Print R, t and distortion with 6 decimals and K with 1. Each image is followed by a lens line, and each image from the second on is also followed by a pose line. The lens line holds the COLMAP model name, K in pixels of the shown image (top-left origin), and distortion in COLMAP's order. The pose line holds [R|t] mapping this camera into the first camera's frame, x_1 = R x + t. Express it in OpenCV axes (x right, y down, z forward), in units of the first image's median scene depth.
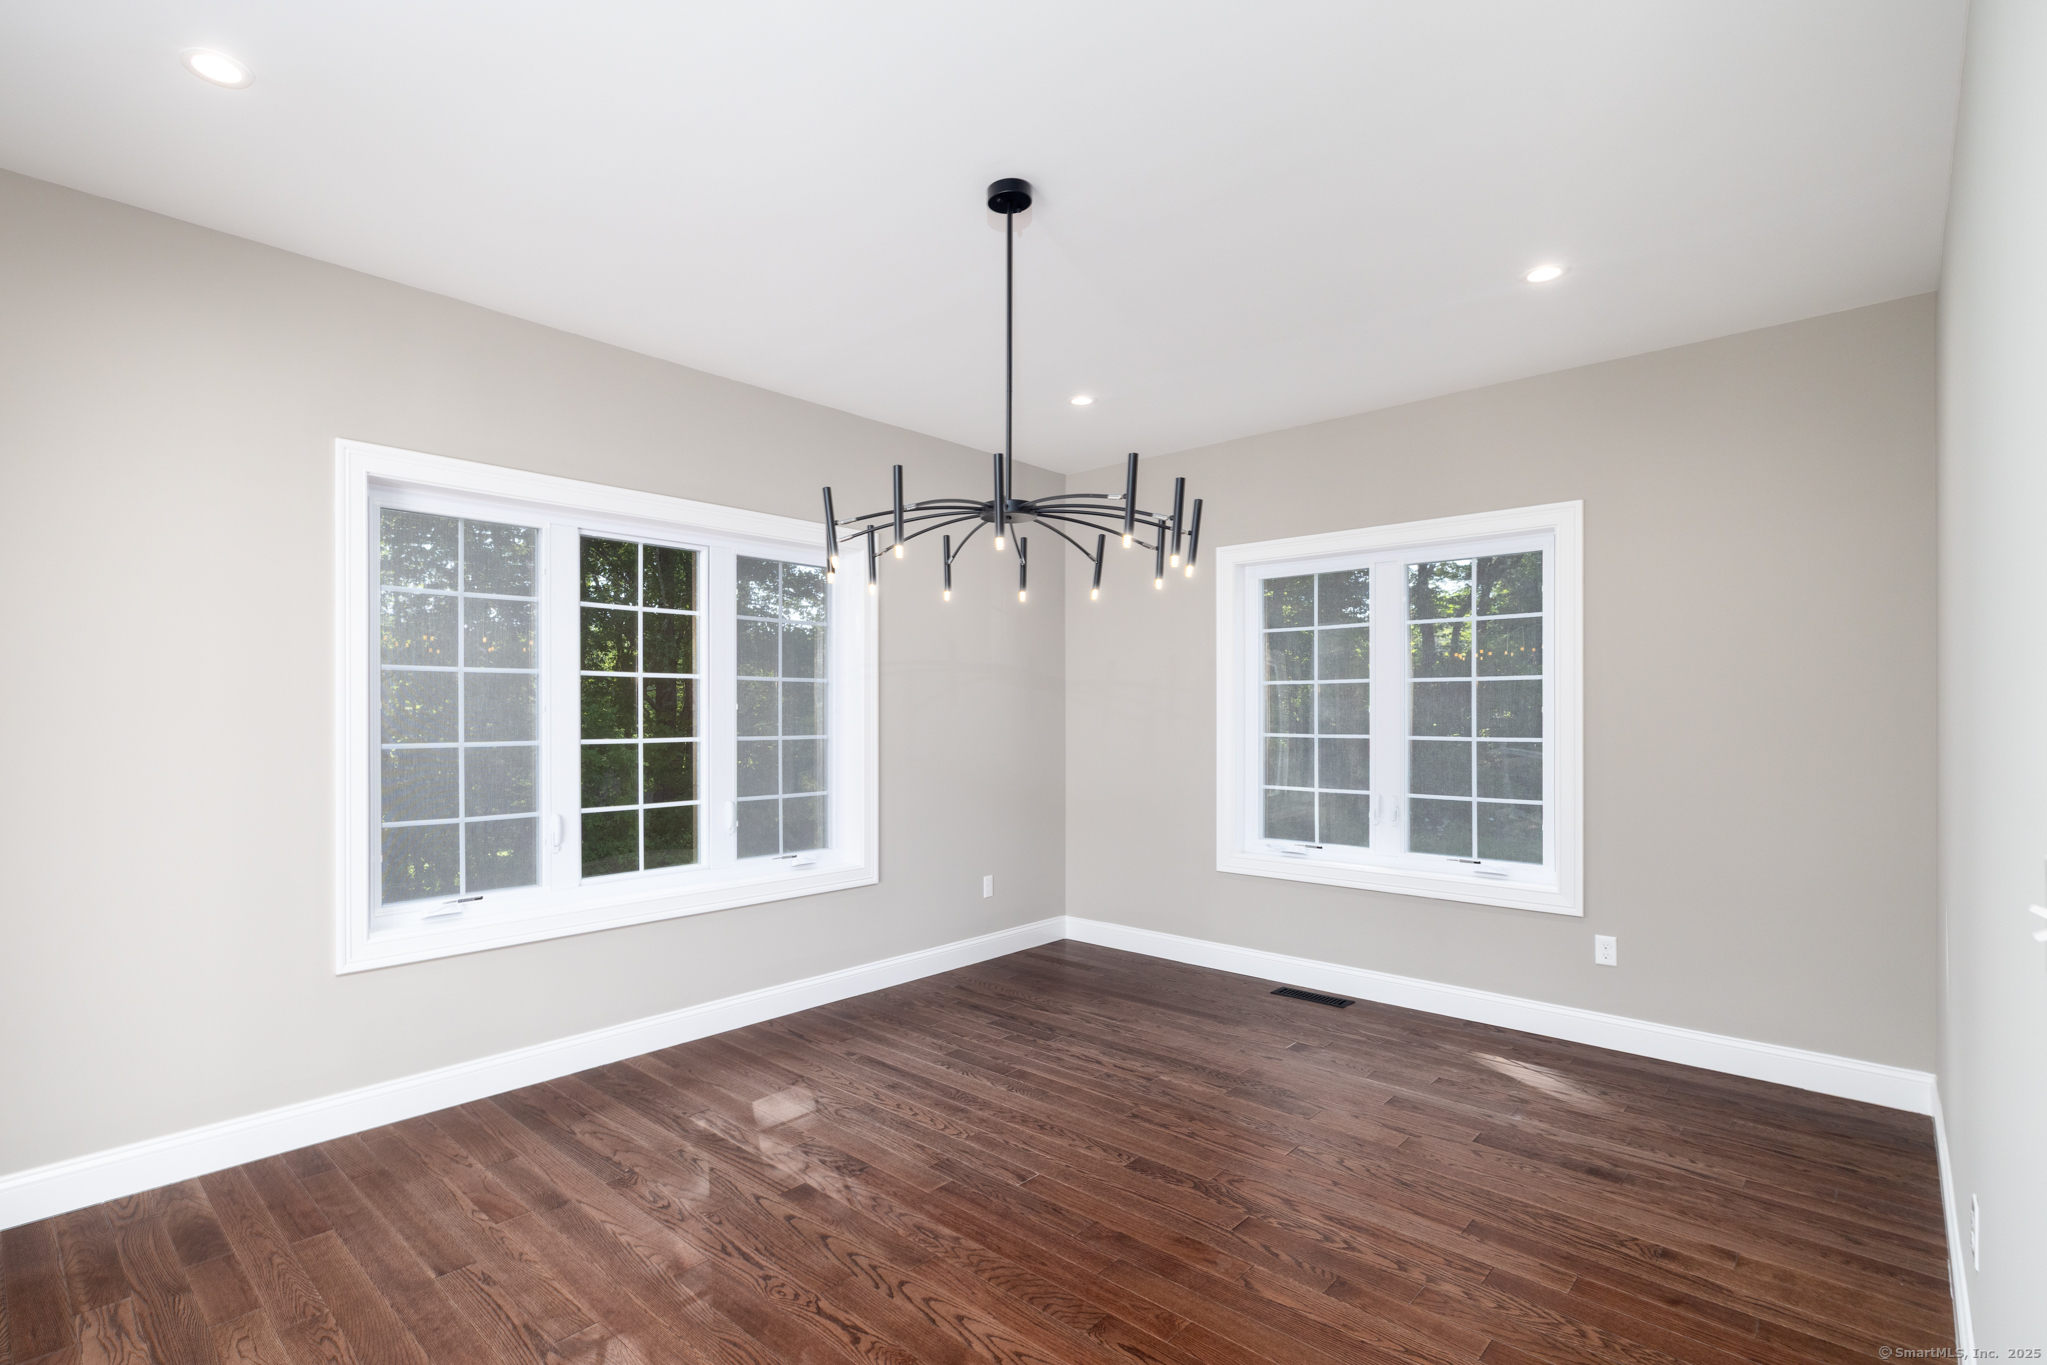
lens RADIAL K [[889.2, 0, 1015.9], [0, 889.2, 689.9], [0, 0, 1]] dist [-0.000137, -0.000043]
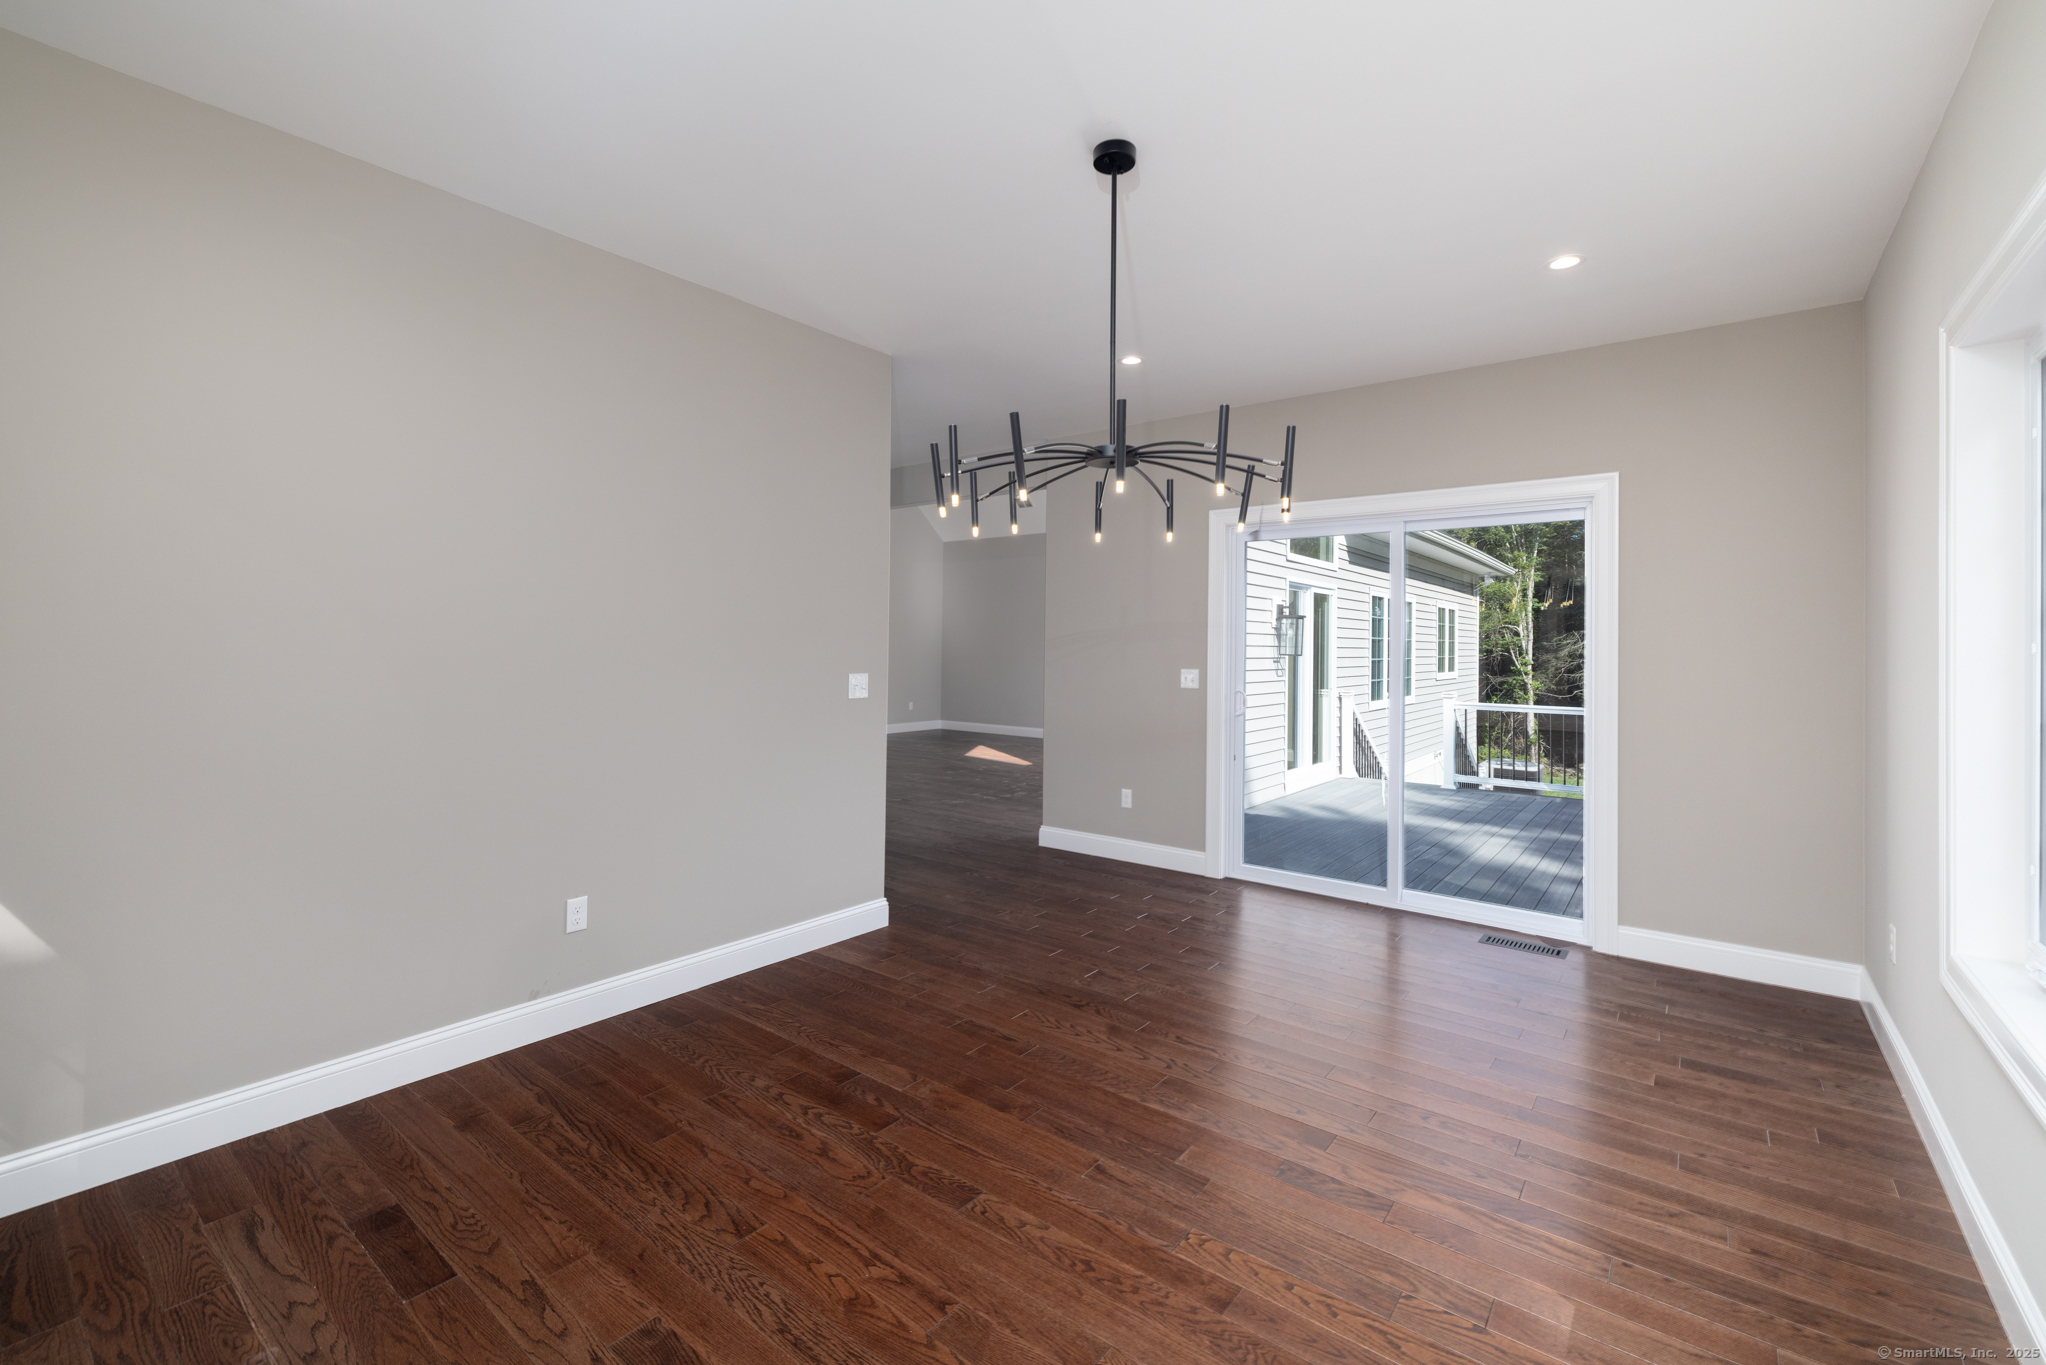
lens RADIAL K [[872.3, 0, 1017.7], [0, 872.3, 657.3], [0, 0, 1]] dist [0.000701, 0.000130]
pose [[-0.999601, -0.010678, -0.026144, 0.126028], [-0.010406, 0.999891, -0.010519, 0.041958], [0.026253, -0.010242, -0.999603, 1.997230]]
